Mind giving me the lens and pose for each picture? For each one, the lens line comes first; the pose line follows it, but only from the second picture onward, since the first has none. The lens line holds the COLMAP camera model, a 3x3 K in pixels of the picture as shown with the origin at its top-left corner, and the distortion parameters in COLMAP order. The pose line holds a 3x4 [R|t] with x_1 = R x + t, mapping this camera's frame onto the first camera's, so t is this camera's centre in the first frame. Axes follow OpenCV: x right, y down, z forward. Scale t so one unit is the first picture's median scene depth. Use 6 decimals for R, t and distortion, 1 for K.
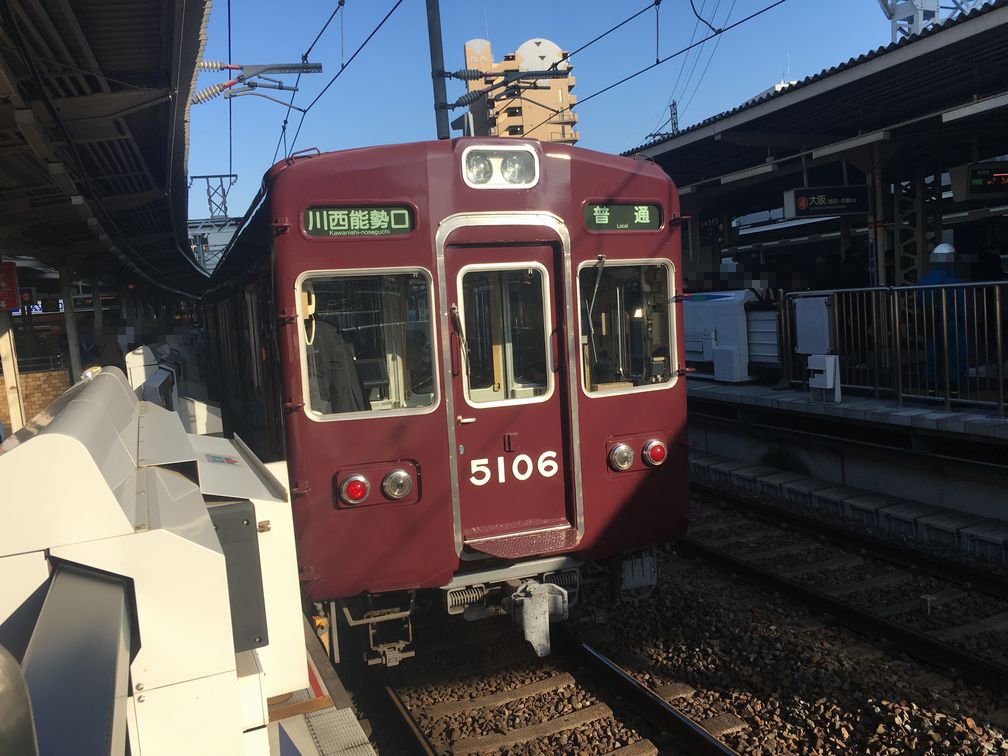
lens RADIAL K [[848.4, 0, 508.5], [0, 848.4, 377.3], [0, 0, 1]] dist [0.038495, 0.013449]
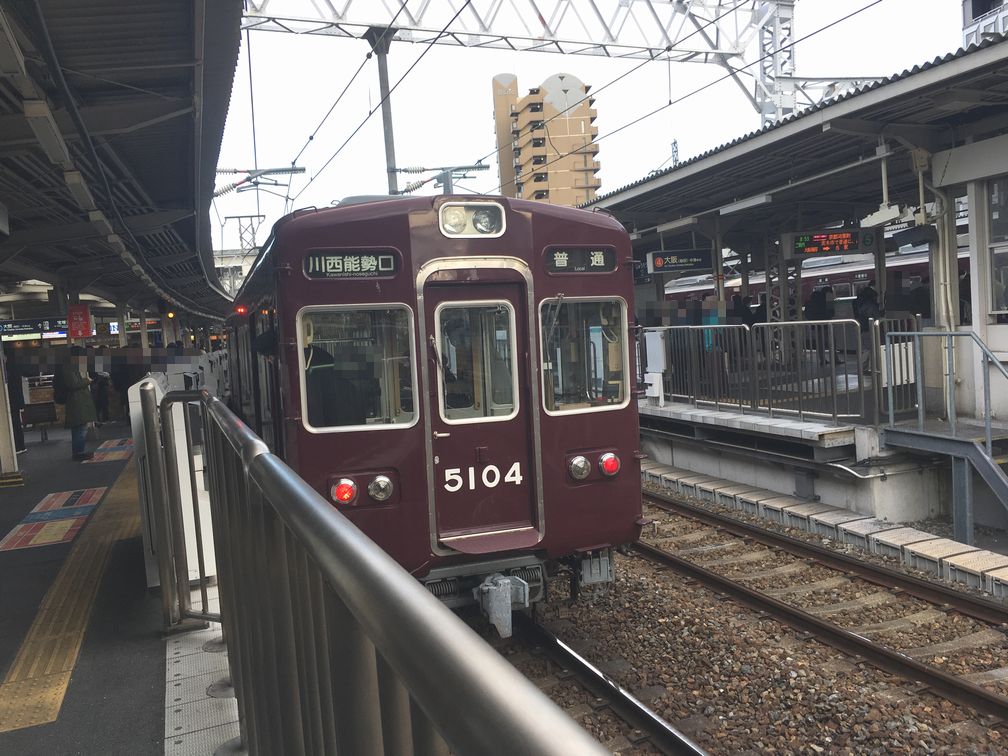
lens RADIAL K [[848.4, 0, 499.8], [0, 848.4, 373.4], [0, 0, 1]] dist [0.038495, 0.013449]
pose [[0.999709, 0.000755, -0.024114, 0.057841], [-0.001709, 0.999215, -0.039579, 0.012115], [0.024065, 0.039608, 0.998925, -0.162796]]
